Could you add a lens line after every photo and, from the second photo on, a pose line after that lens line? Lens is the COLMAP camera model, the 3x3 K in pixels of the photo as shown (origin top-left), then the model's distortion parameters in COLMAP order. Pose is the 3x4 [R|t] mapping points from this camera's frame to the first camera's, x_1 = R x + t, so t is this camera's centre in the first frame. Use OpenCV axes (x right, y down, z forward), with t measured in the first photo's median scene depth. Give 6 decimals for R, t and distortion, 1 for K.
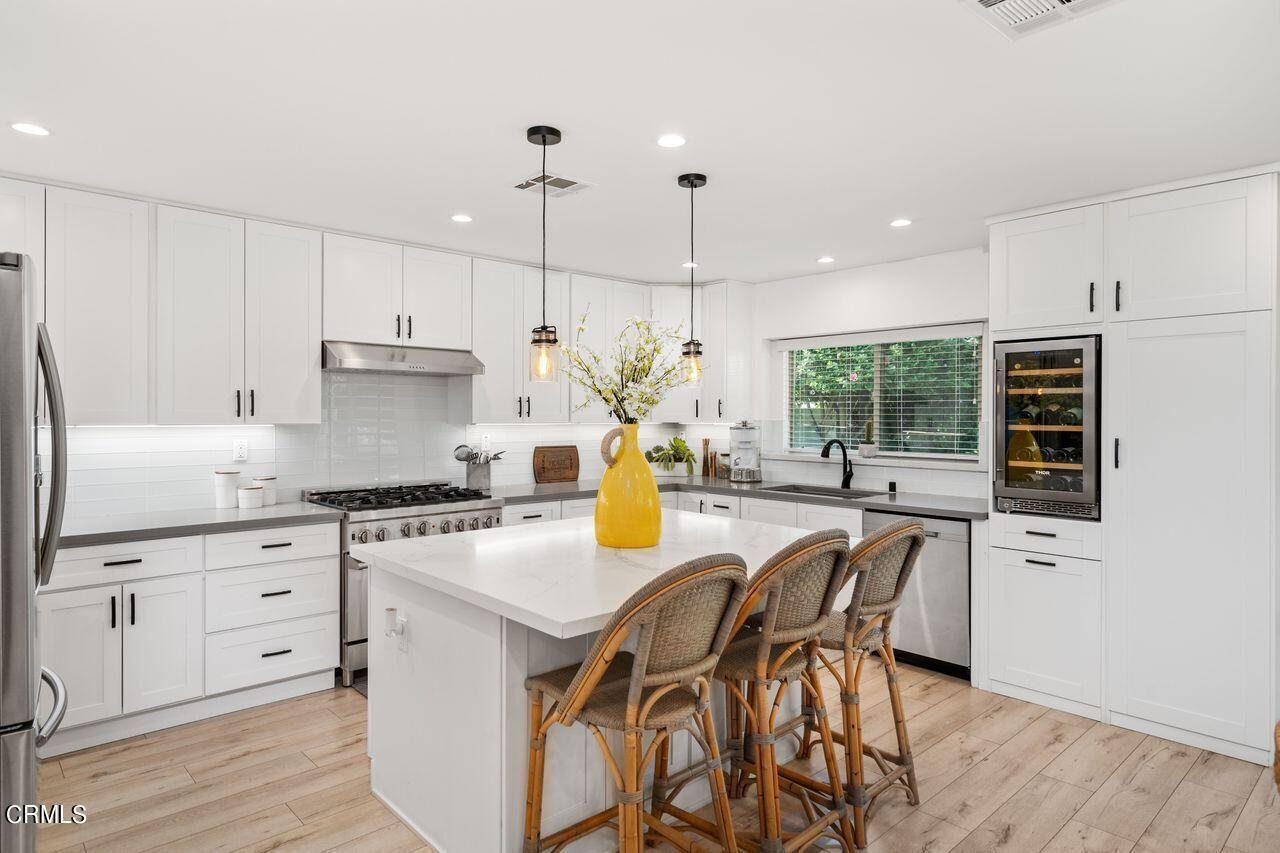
lens RADIAL K [[745.7, 0, 638.8], [0, 745.7, 415.7], [0, 0, 1]] dist [0.006493, -0.000540]
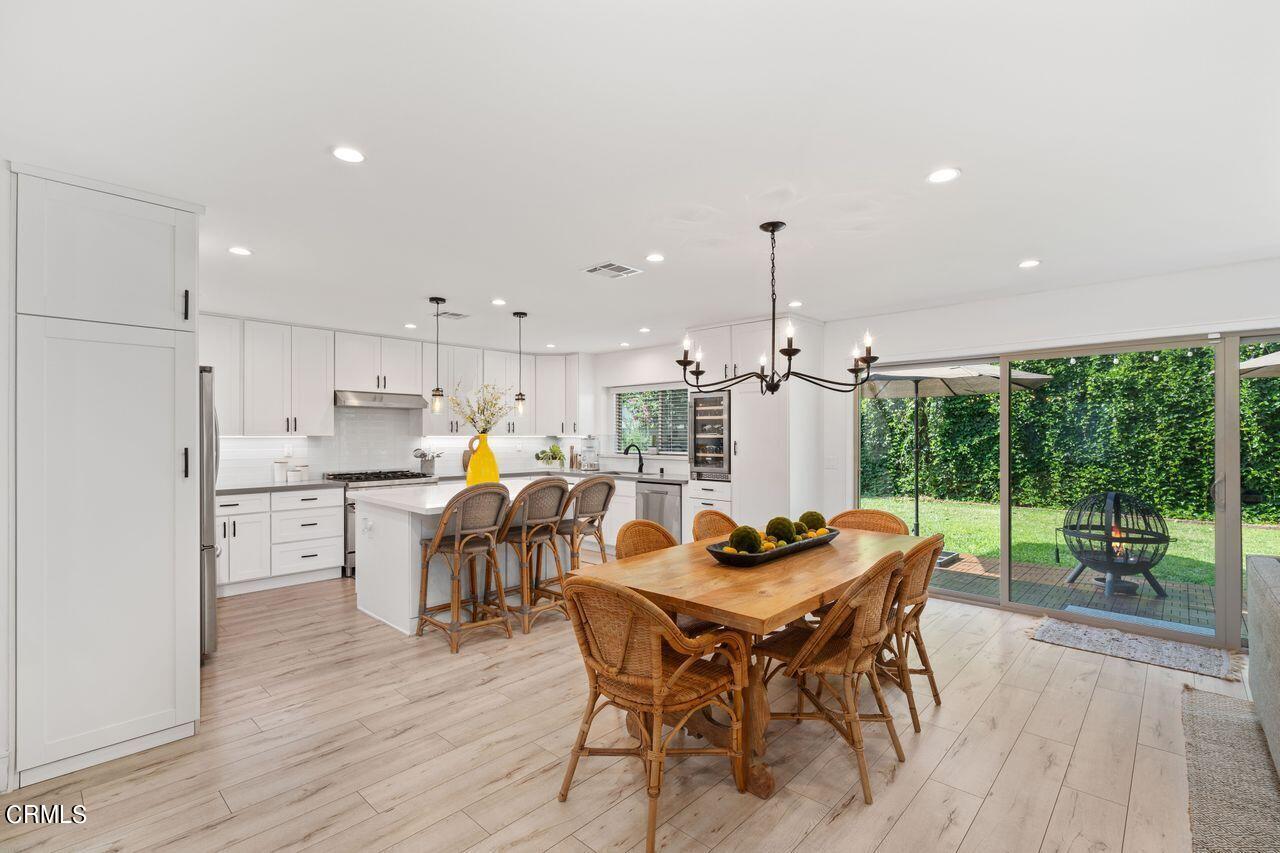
lens RADIAL K [[584.3, 0, 634.8], [0, 584.3, 434.0], [0, 0, 1]] dist [0.006707, -0.003486]
pose [[0.997935, -0.003521, 0.064129, 0.216958], [0.003712, 0.999989, -0.002863, 0.012724], [-0.064118, 0.003096, 0.997938, -0.474564]]
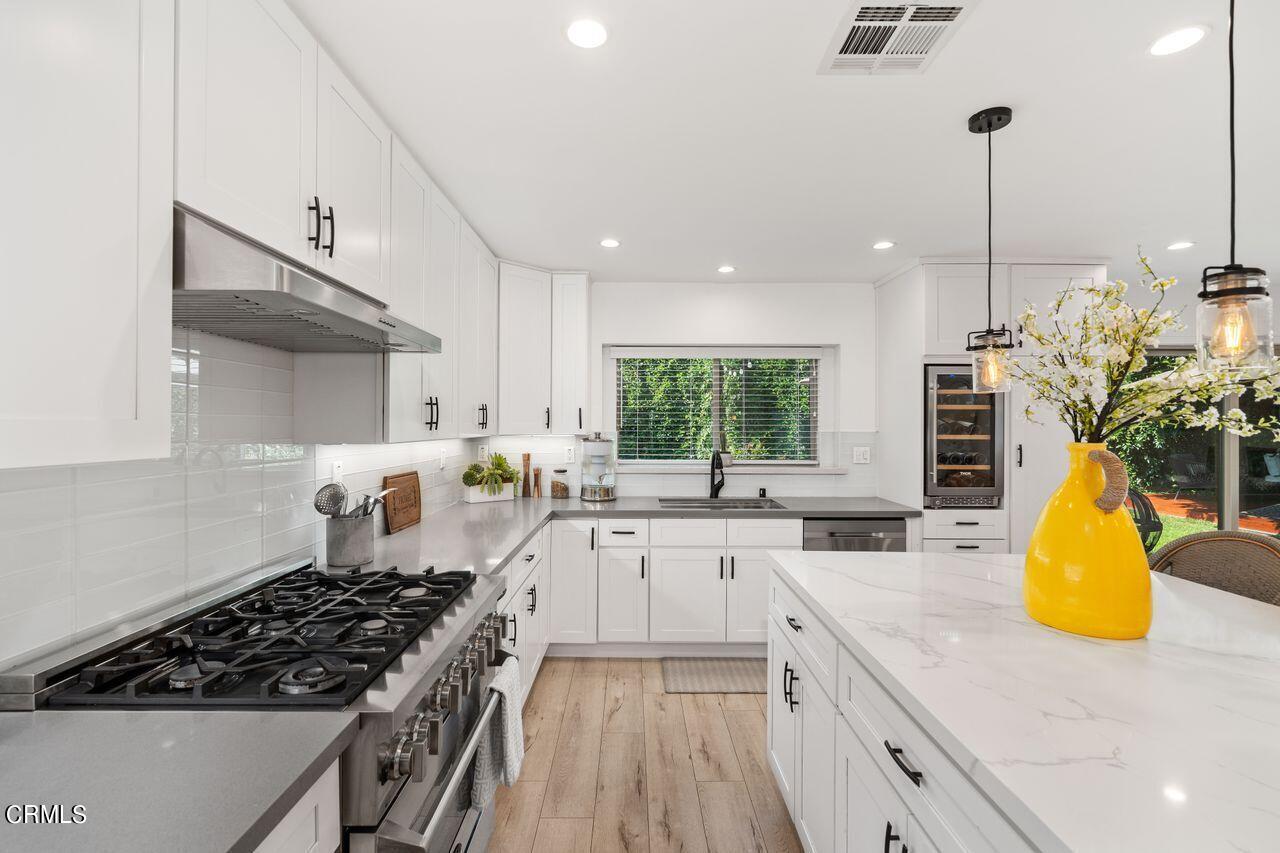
lens RADIAL K [[584.3, 0, 640.0], [0, 584.3, 426.1], [0, 0, 1]] dist [0.006707, -0.003486]
pose [[0.672324, -0.002218, 0.740254, -0.470036], [-0.001011, 0.999992, 0.003915, -0.004742], [-0.740256, -0.003380, 0.672316, 0.663481]]
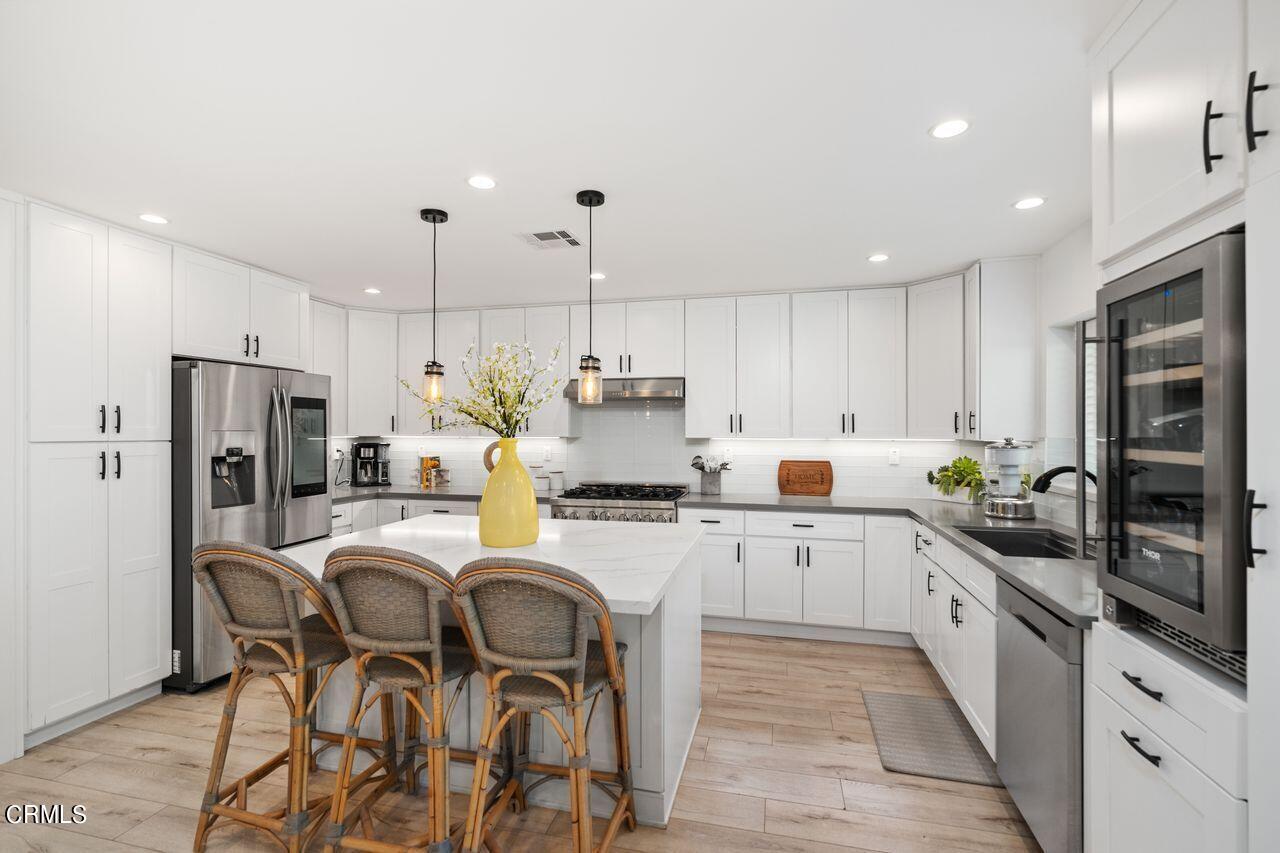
lens RADIAL K [[584.3, 0, 631.1], [0, 584.3, 430.3], [0, 0, 1]] dist [0.006707, -0.003486]
pose [[0.544185, -0.001100, -0.838964, 0.591999], [-0.001925, 0.999995, -0.002560, 0.001344], [0.838963, 0.003009, 0.544180, 0.470435]]
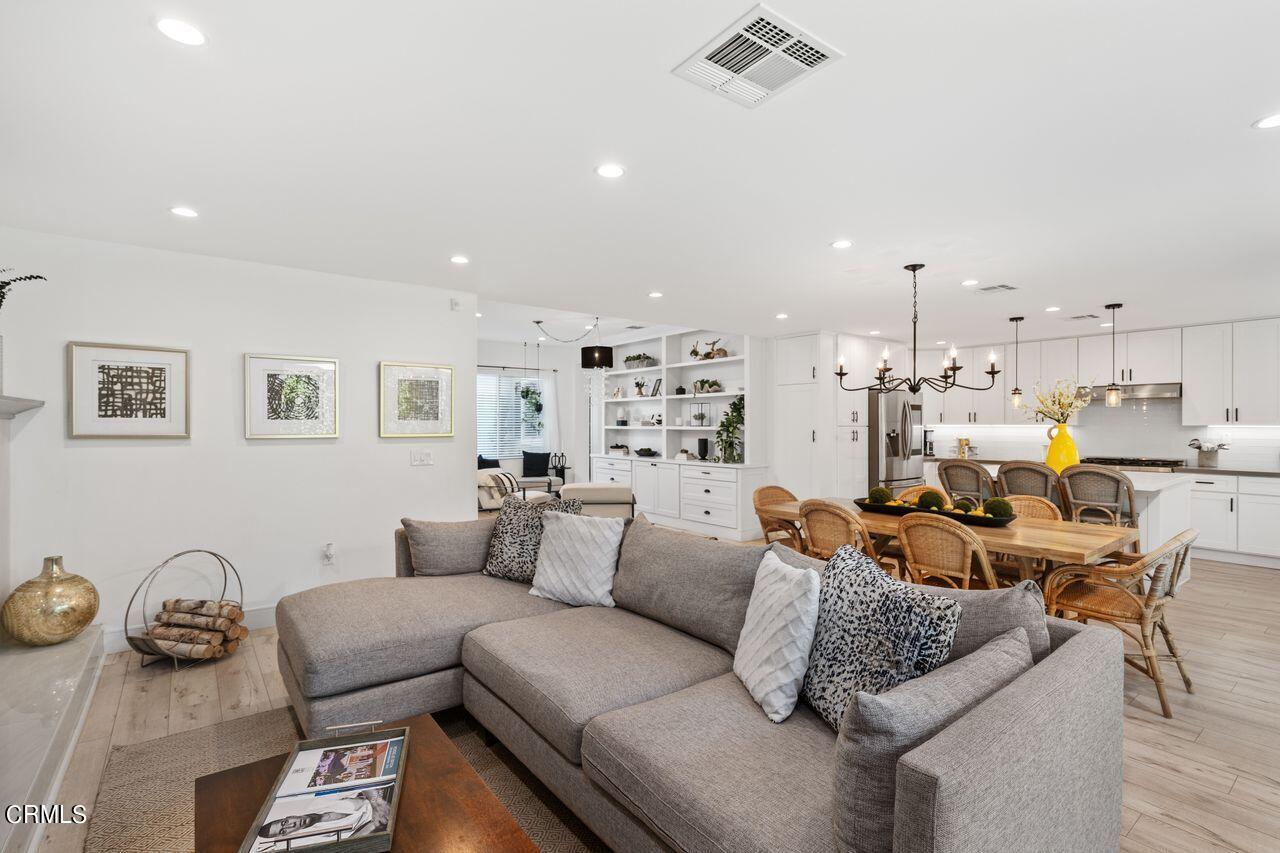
lens RADIAL K [[584.3, 0, 640.5], [0, 584.3, 426.5], [0, 0, 1]] dist [0.006707, -0.003486]
pose [[-0.097148, 0.002097, -0.995268, 1.511355], [-0.000491, 0.999998, 0.002155, 0.013795], [0.995270, 0.000698, -0.097147, -0.197055]]
